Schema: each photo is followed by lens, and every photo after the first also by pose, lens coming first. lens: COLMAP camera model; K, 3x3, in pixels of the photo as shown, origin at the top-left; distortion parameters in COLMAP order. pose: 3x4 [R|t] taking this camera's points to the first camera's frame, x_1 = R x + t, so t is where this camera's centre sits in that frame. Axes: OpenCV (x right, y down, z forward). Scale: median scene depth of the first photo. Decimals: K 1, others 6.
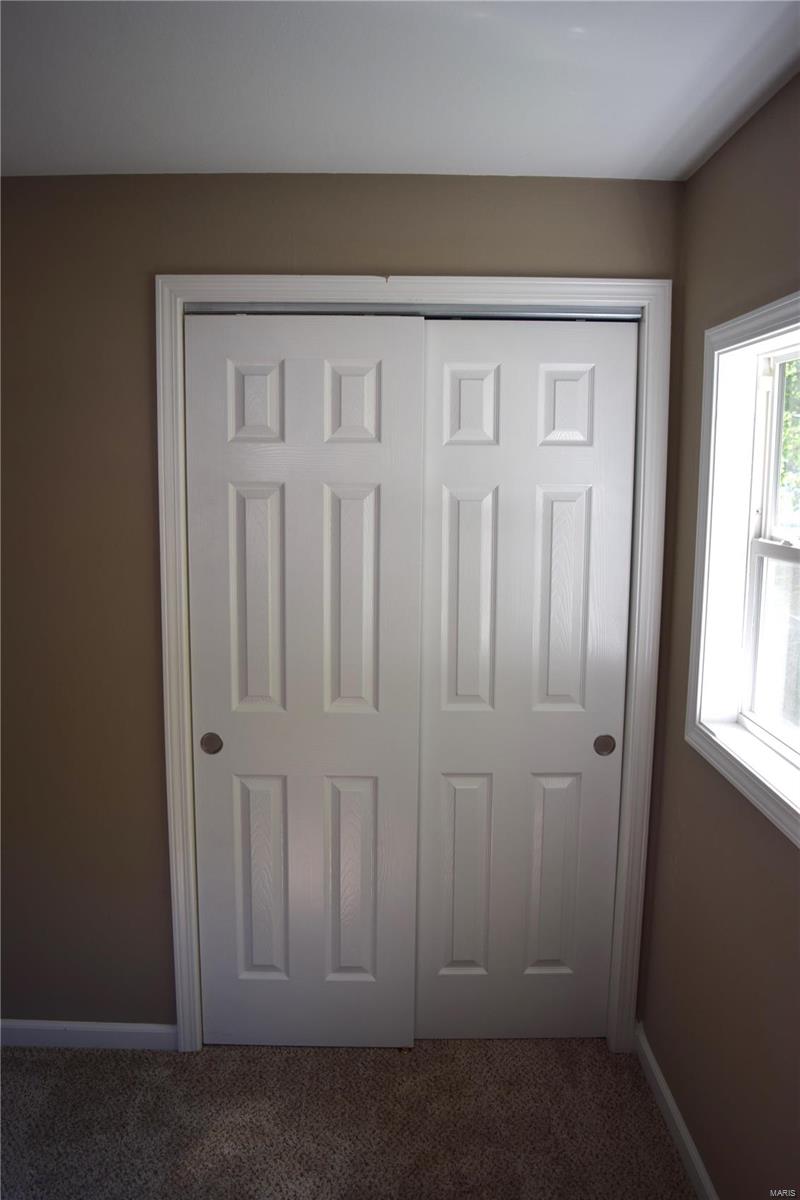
lens RADIAL K [[950.8, 0, 394.0], [0, 950.8, 600.9], [0, 0, 1]] dist [-0.092905, 0.016346]
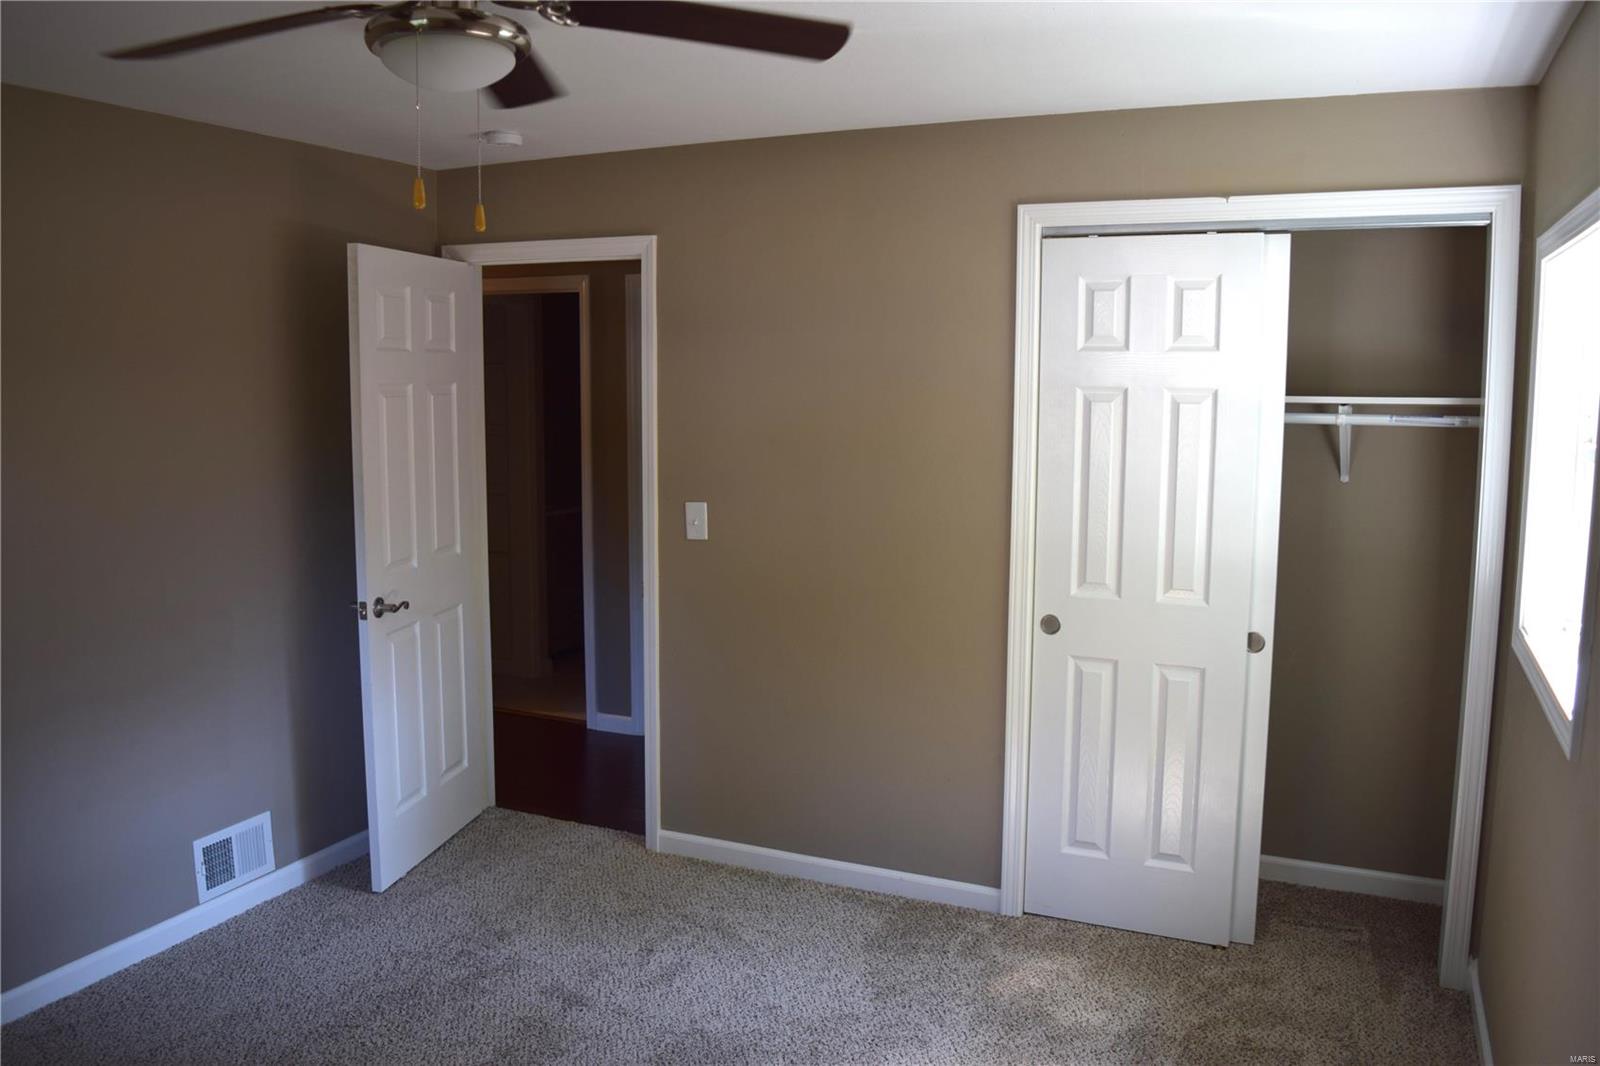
lens RADIAL K [[1267.7, 0, 797.3], [0, 1267.7, 521.3], [0, 0, 1]] dist [-0.092905, 0.016346]
pose [[0.906917, 0.042472, -0.419164, 0.154377], [-0.058033, 0.998016, -0.024437, 0.087007], [0.417294, 0.046488, 0.907582, -0.470229]]
